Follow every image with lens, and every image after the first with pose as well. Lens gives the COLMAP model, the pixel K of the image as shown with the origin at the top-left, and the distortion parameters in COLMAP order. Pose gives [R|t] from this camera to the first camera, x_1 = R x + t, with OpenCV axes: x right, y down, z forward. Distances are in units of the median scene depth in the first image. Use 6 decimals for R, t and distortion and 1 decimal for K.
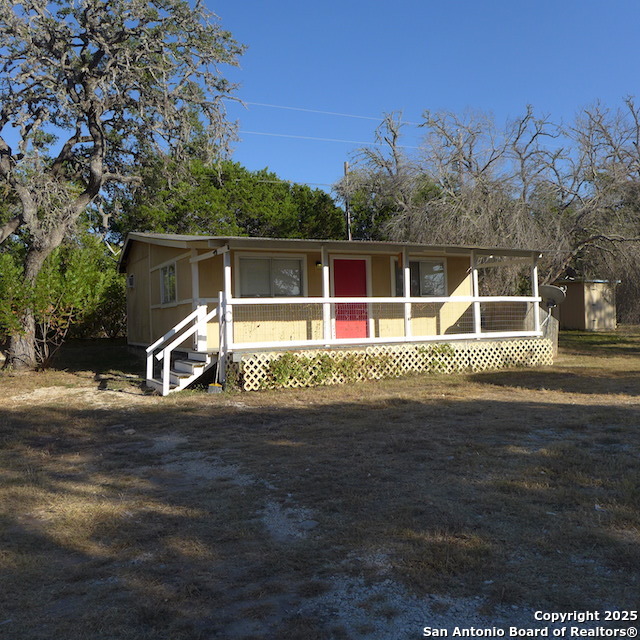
lens RADIAL K [[610.8, 0, 319.7], [0, 610.8, 315.9], [0, 0, 1]] dist [-0.053003, 0.022563]
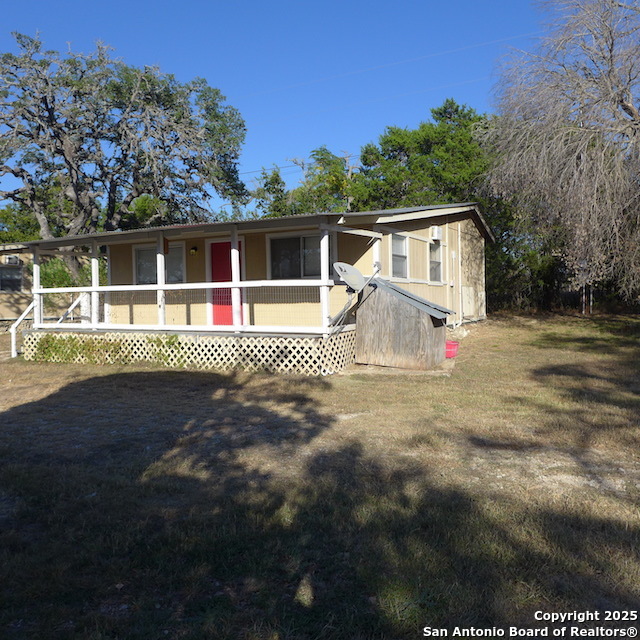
lens RADIAL K [[630.1, 0, 311.6], [0, 630.1, 320.8], [0, 0, 1]] dist [-0.026998, 0.012362]
pose [[0.540075, 0.044525, -0.840438, 1.121364], [0.003518, 0.998471, 0.055158, -0.027150], [0.841609, -0.032746, 0.539093, 0.670436]]
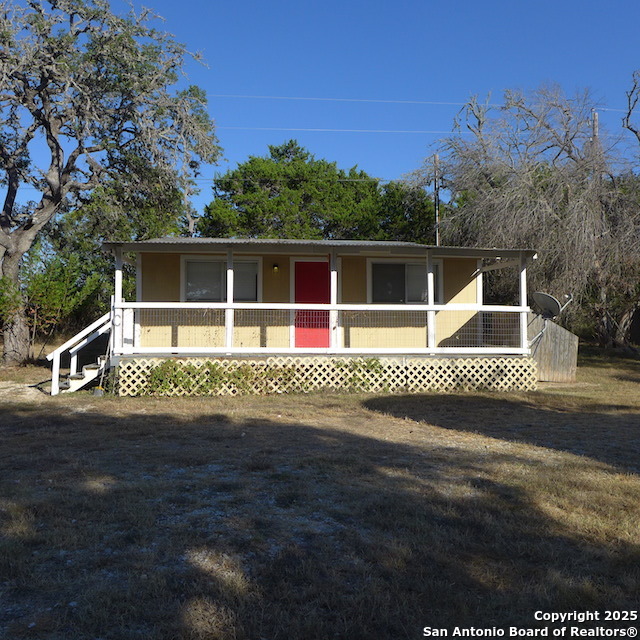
lens RADIAL K [[630.1, 0, 311.6], [0, 630.1, 320.8], [0, 0, 1]] dist [-0.026998, 0.012362]
pose [[0.939754, 0.024947, -0.340940, 0.432902], [-0.025530, 0.999670, 0.002776, -0.007848], [0.340897, 0.006096, 0.940081, 0.124269]]
